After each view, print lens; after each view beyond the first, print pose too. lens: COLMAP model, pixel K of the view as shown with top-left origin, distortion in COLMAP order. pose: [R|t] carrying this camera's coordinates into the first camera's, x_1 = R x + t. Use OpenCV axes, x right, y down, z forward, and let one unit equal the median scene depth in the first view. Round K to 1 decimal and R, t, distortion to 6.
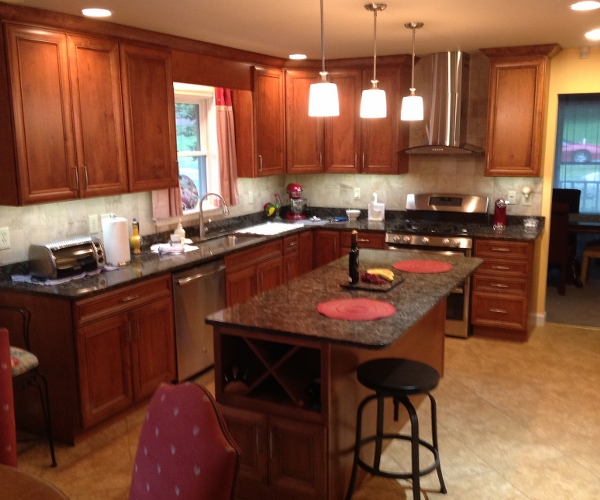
lens RADIAL K [[629.2, 0, 304.0], [0, 629.2, 254.1], [0, 0, 1]] dist [0.043818, 0.000000]
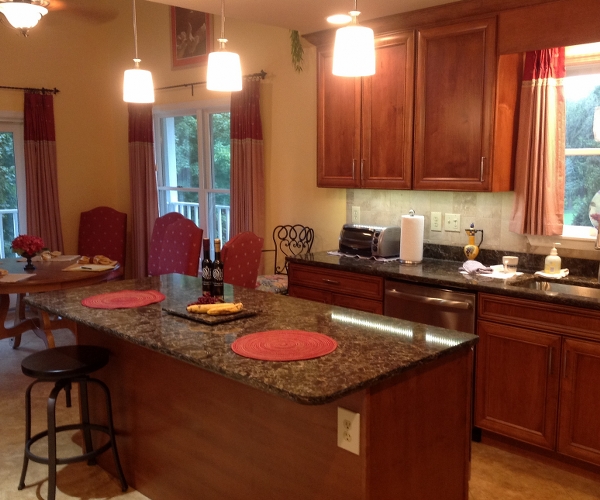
lens RADIAL K [[629.2, 0, 286.6], [0, 629.2, 247.3], [0, 0, 1]] dist [0.043818, 0.000000]
pose [[-0.342743, 0.131607, -0.930165, 0.606349], [-0.164191, 0.966506, 0.197249, -0.151466], [0.924969, 0.220331, -0.309655, 1.027431]]
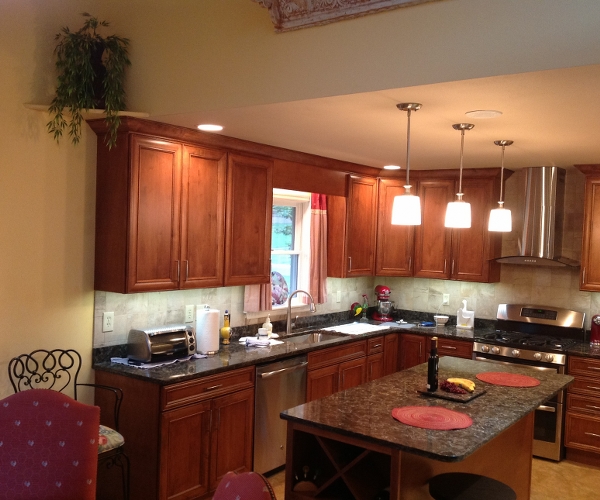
lens RADIAL K [[629.2, 0, 301.6], [0, 629.2, 248.5], [0, 0, 1]] dist [0.043818, 0.000000]
pose [[0.986268, 0.049321, -0.157614, 0.016846], [-0.074440, 0.984681, -0.157676, -0.001676], [0.147423, 0.167243, 0.974831, -0.028818]]
